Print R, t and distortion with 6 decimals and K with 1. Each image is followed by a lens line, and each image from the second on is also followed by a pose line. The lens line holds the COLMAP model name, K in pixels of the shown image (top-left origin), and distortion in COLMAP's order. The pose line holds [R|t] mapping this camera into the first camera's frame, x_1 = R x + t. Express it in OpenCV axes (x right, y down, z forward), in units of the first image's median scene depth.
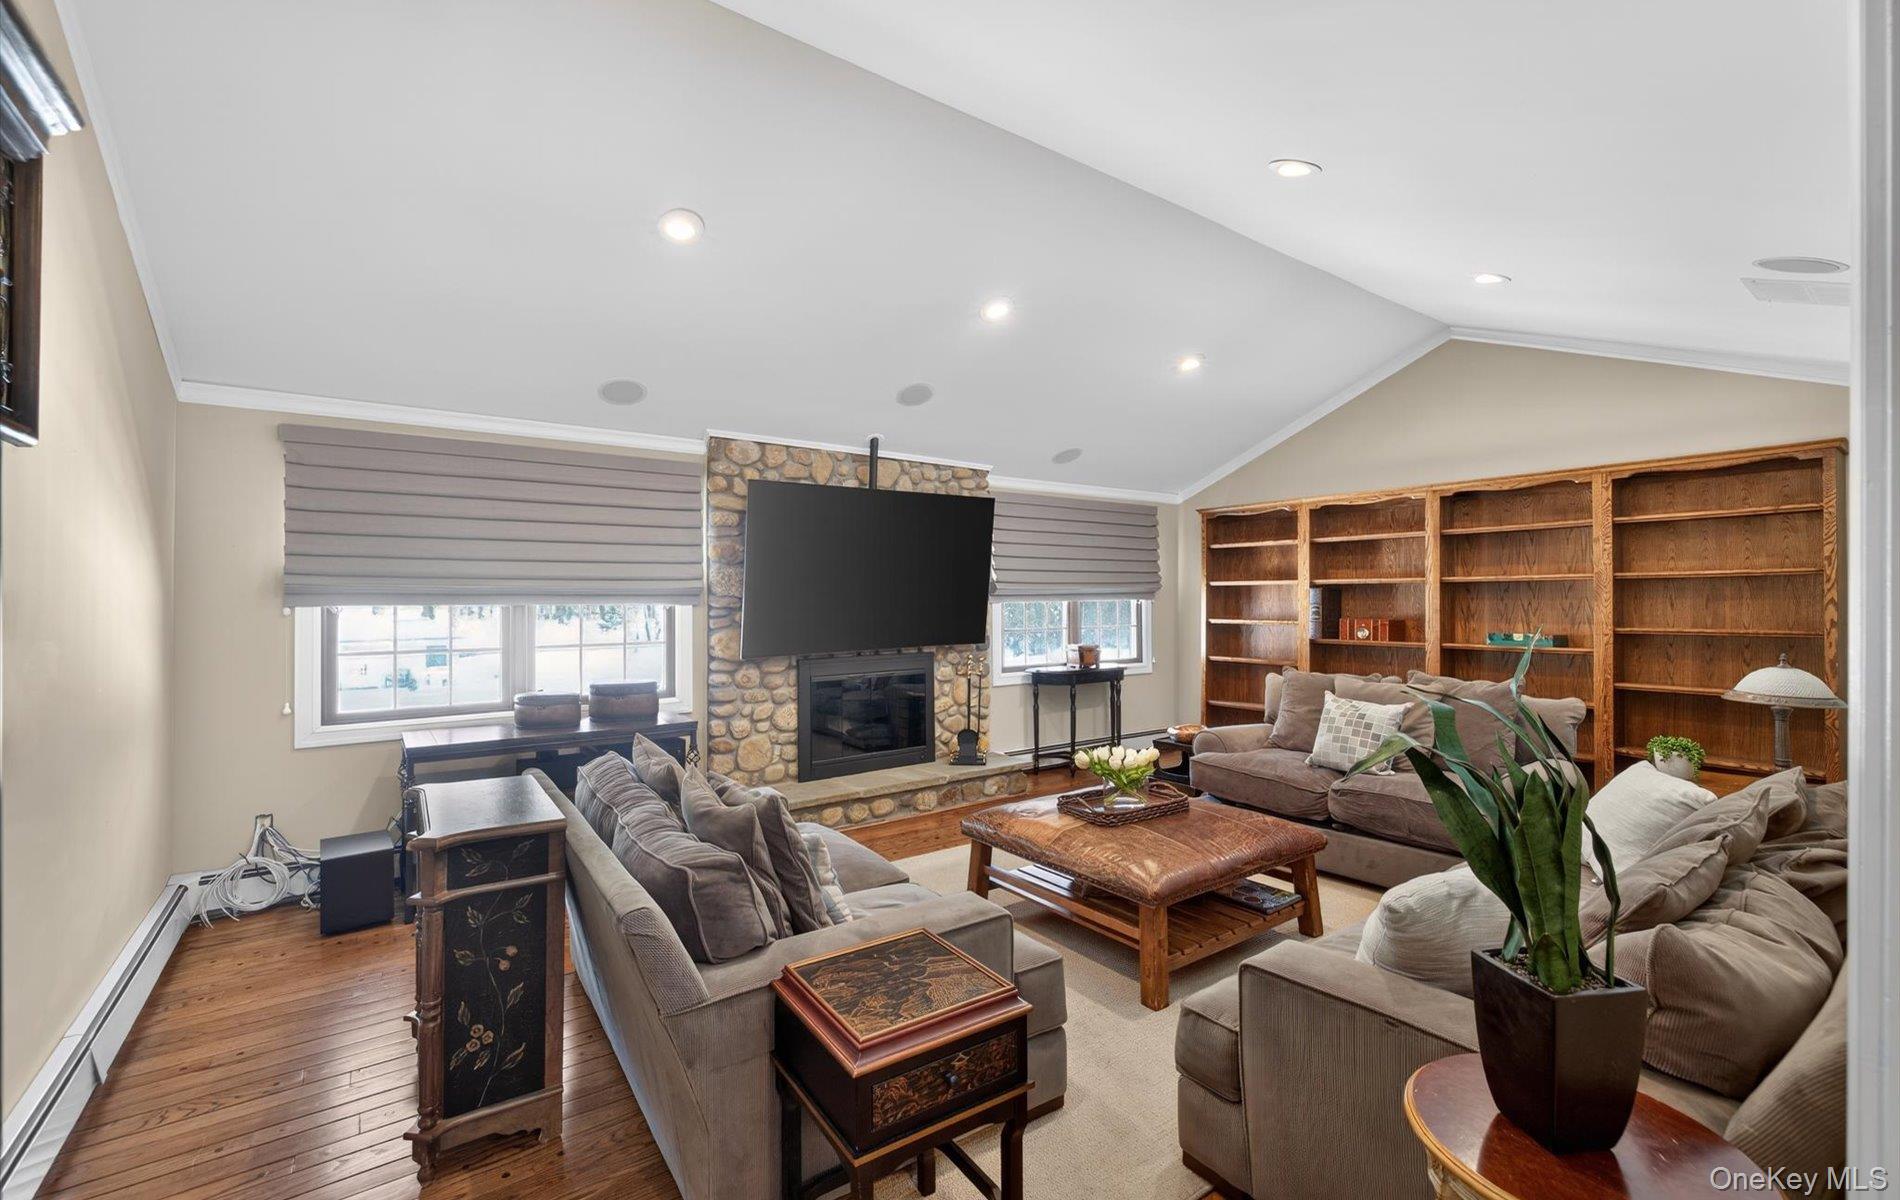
lens RADIAL K [[795.6, 0, 959.0], [0, 795.6, 593.4], [0, 0, 1]] dist [-0.003359, 0.000525]
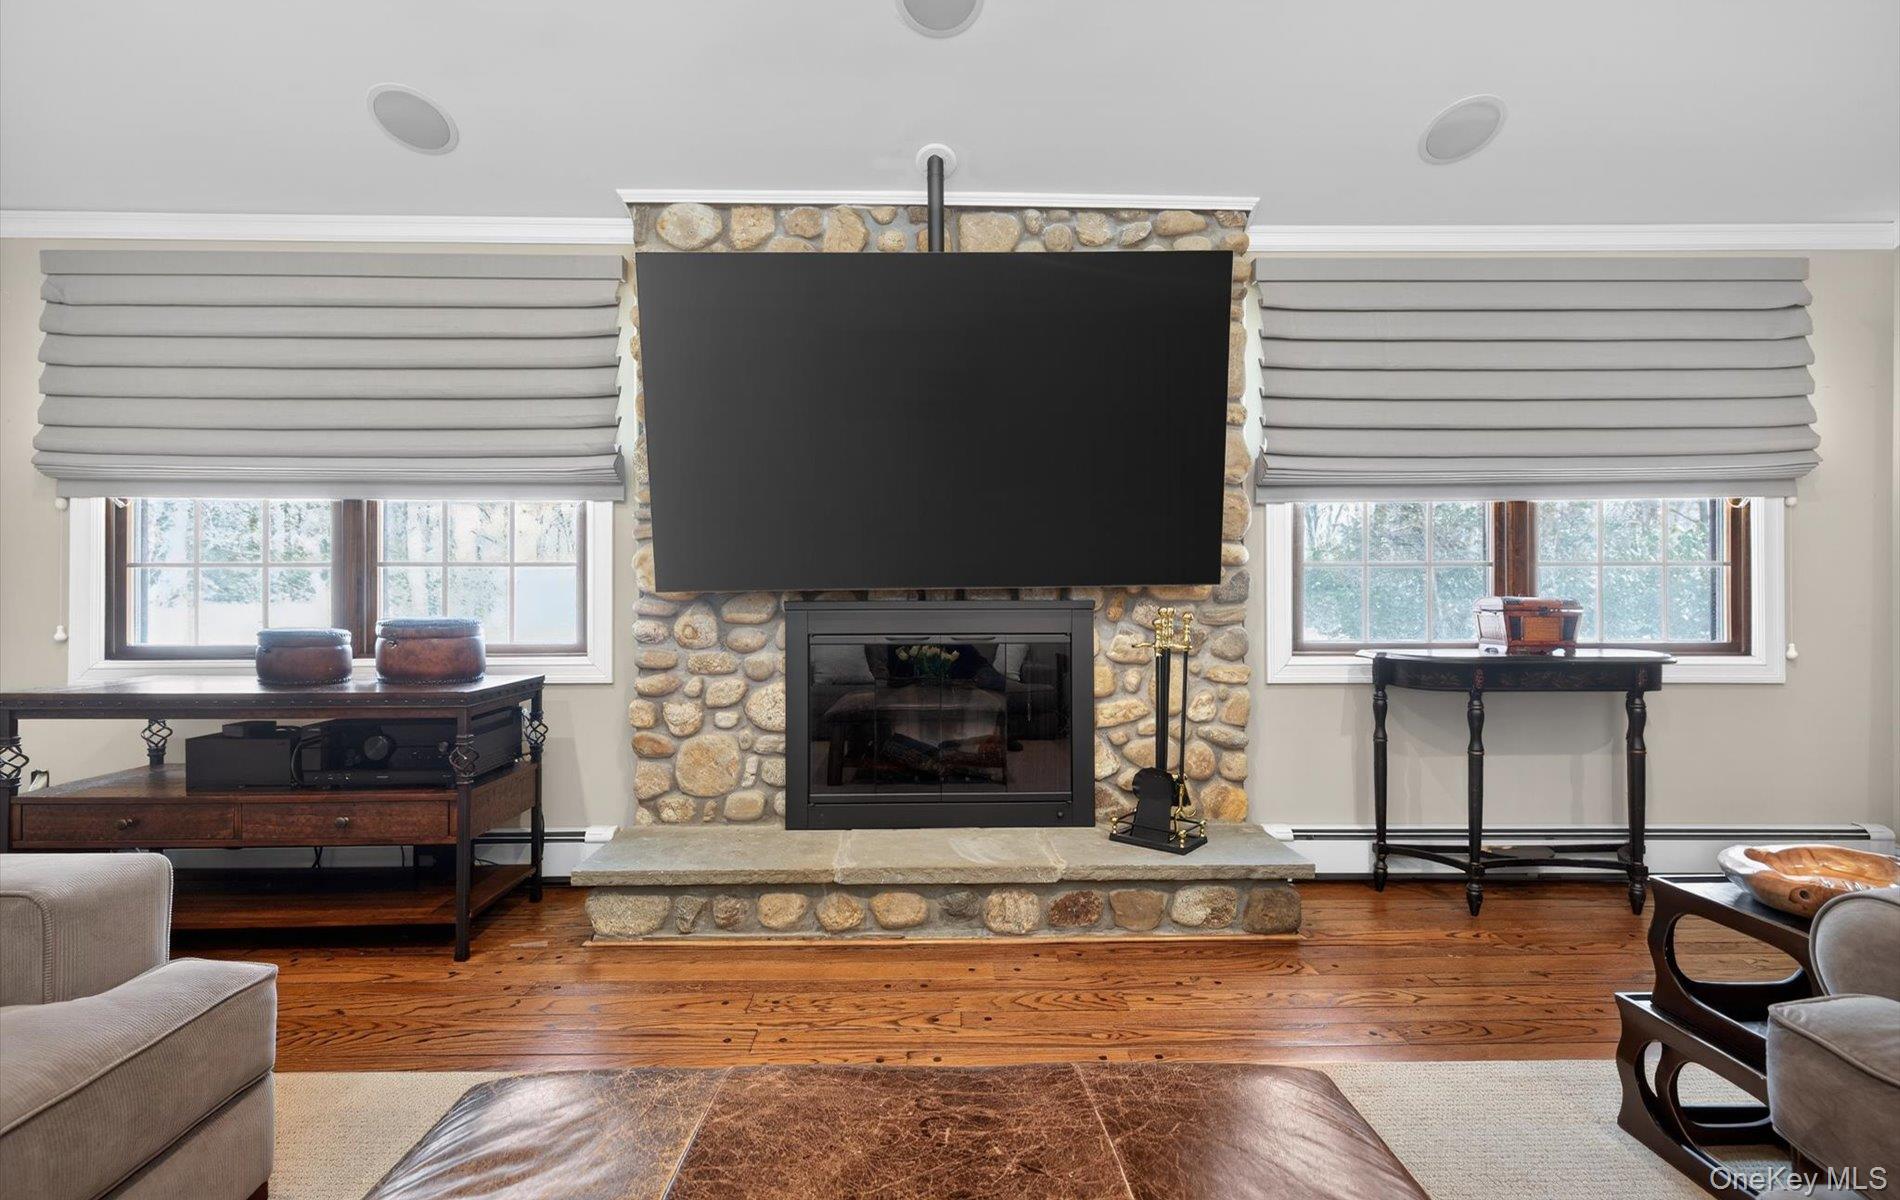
lens RADIAL K [[850.8, 0, 958.1], [0, 850.8, 599.8], [0, 0, 1]] dist [0.003817, -0.000017]
pose [[0.812535, 0.006611, -0.582875, 0.204383], [0.001837, 0.999902, 0.013902, 0.067651], [0.582909, -0.012367, 0.812443, 0.542996]]
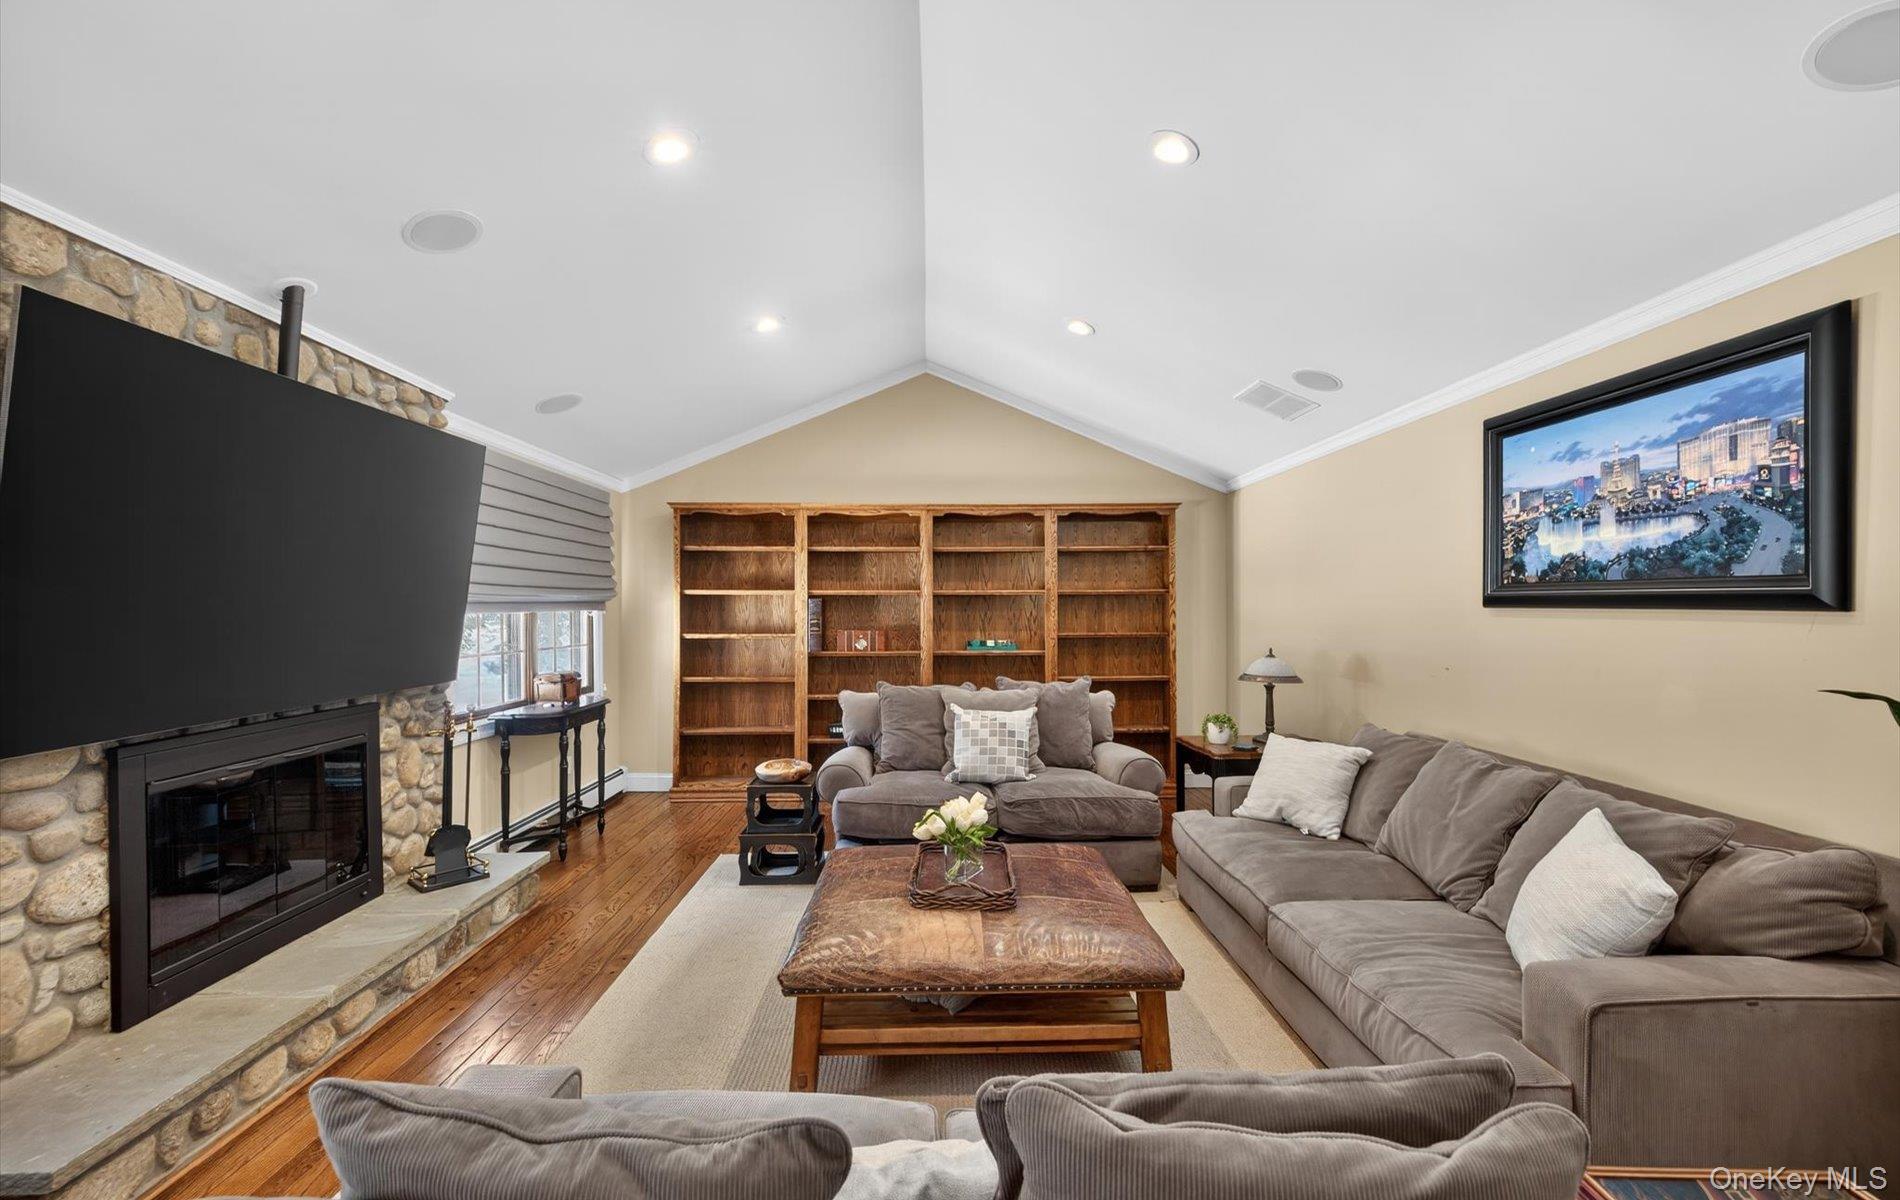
lens RADIAL K [[795.6, 0, 951.1], [0, 795.6, 613.9], [0, 0, 1]] dist [-0.003359, 0.000525]
pose [[0.576427, -0.001028, 0.817148, -0.262199], [-0.005723, 0.999970, 0.005295, 0.006263], [-0.817129, -0.007729, 0.576403, 0.349779]]
